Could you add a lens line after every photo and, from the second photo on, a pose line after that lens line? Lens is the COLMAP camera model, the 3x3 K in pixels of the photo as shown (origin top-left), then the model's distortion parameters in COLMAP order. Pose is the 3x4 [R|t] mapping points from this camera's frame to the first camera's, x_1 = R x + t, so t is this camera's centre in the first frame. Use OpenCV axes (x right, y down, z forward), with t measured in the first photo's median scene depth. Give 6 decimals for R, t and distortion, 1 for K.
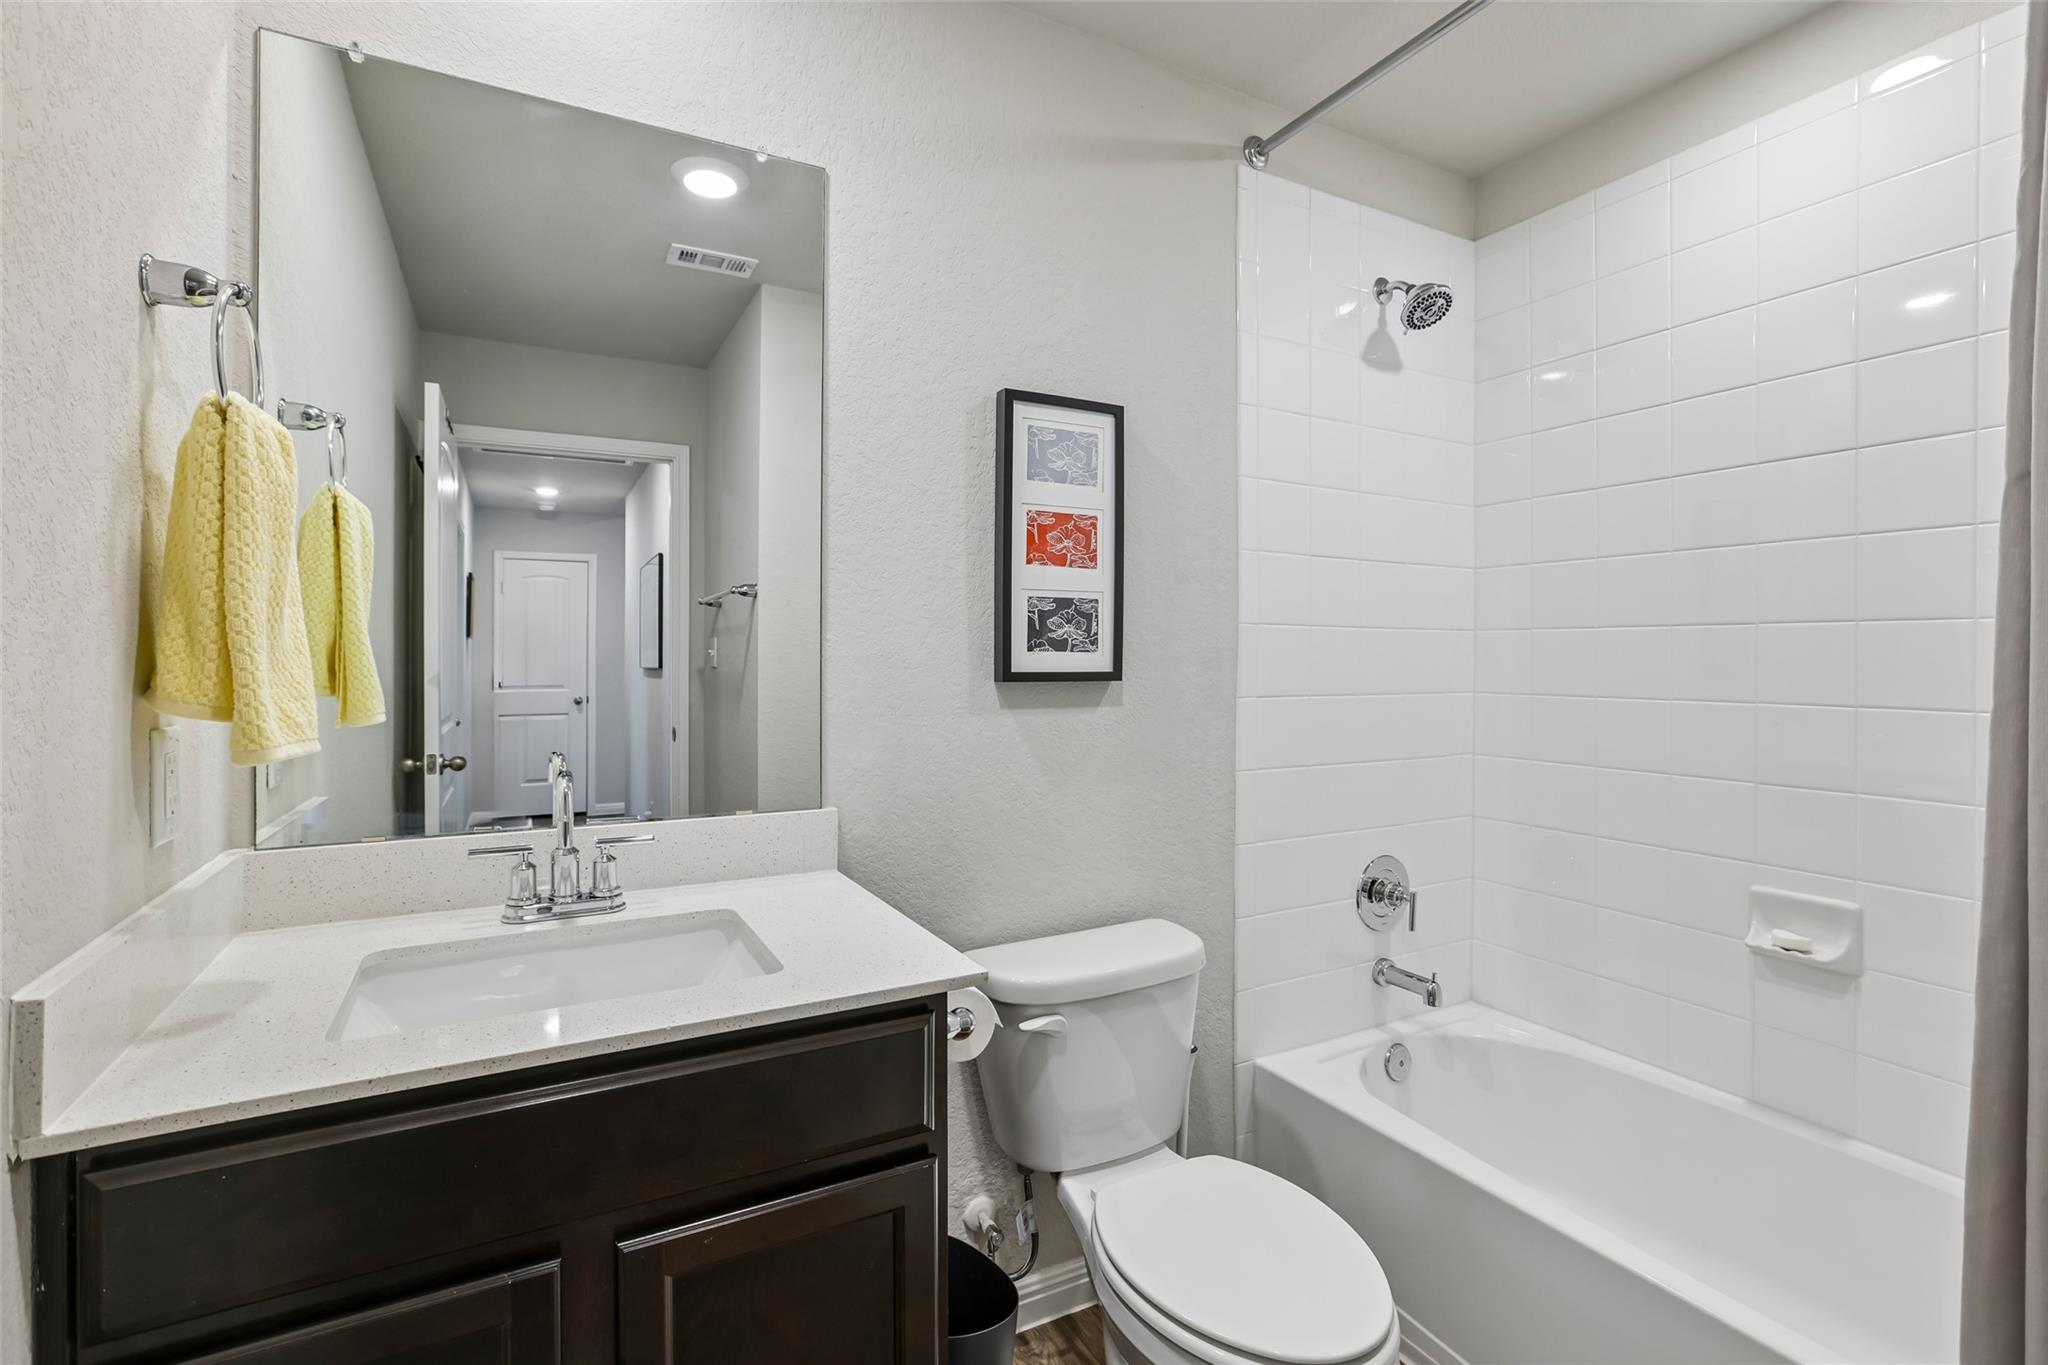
lens RADIAL K [[932.5, 0, 1015.8], [0, 932.5, 653.2], [0, 0, 1]] dist [-0.039440, 0.016918]
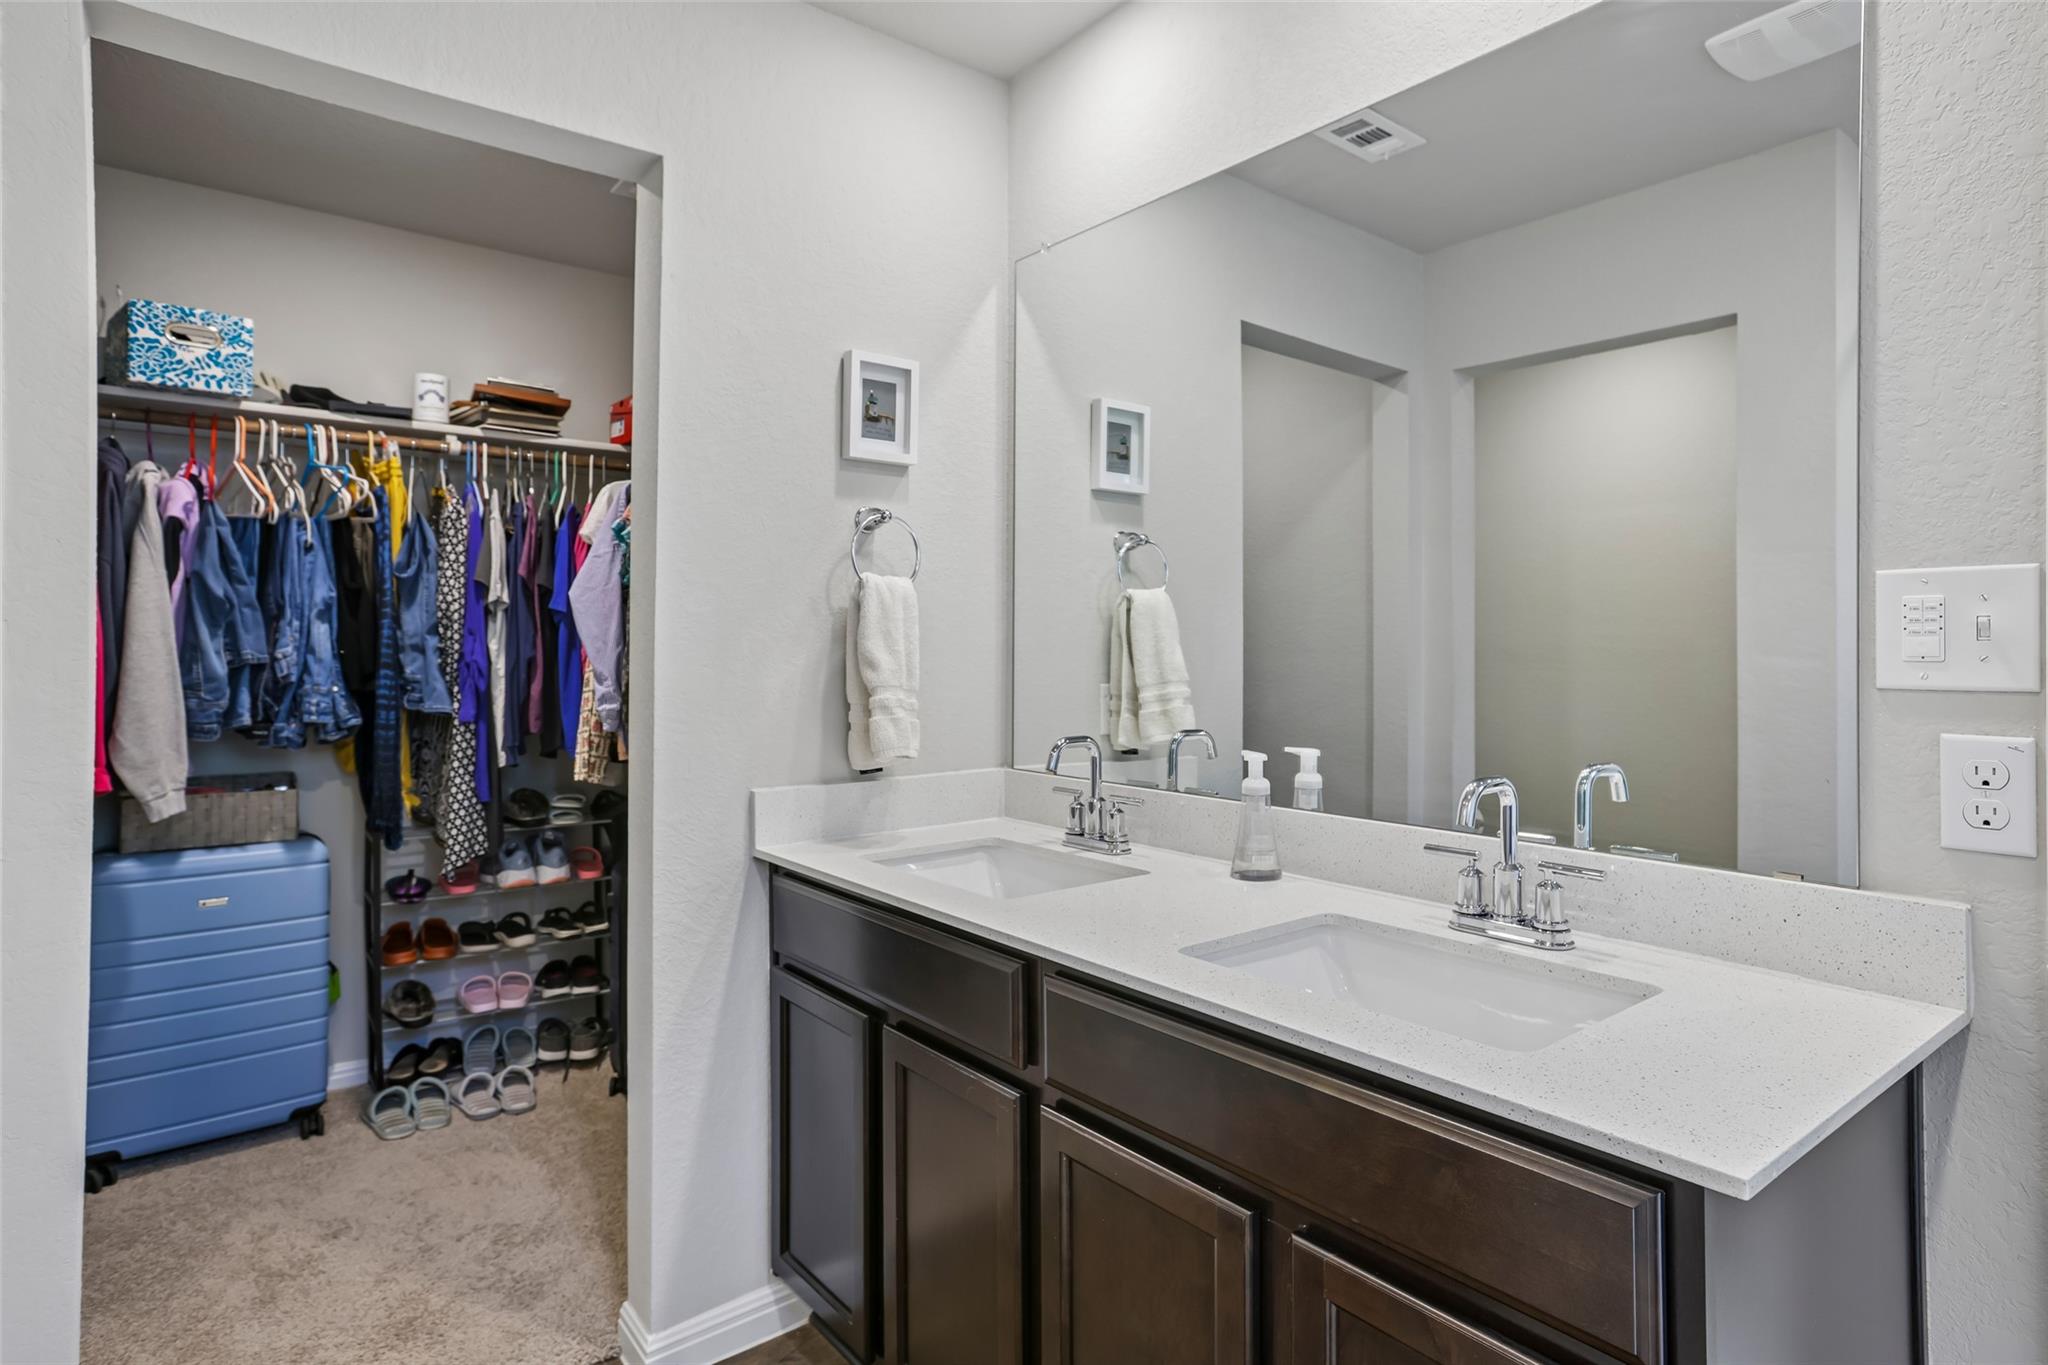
lens RADIAL K [[1118.2, 0, 1020.0], [0, 1118.2, 634.8], [0, 0, 1]] dist [0.000953, 0.000053]
pose [[0.174984, -0.014652, -0.984462, 0.531892], [-0.007624, 0.999839, -0.016236, 0.006774], [0.984542, 0.010347, 0.174845, 0.329971]]
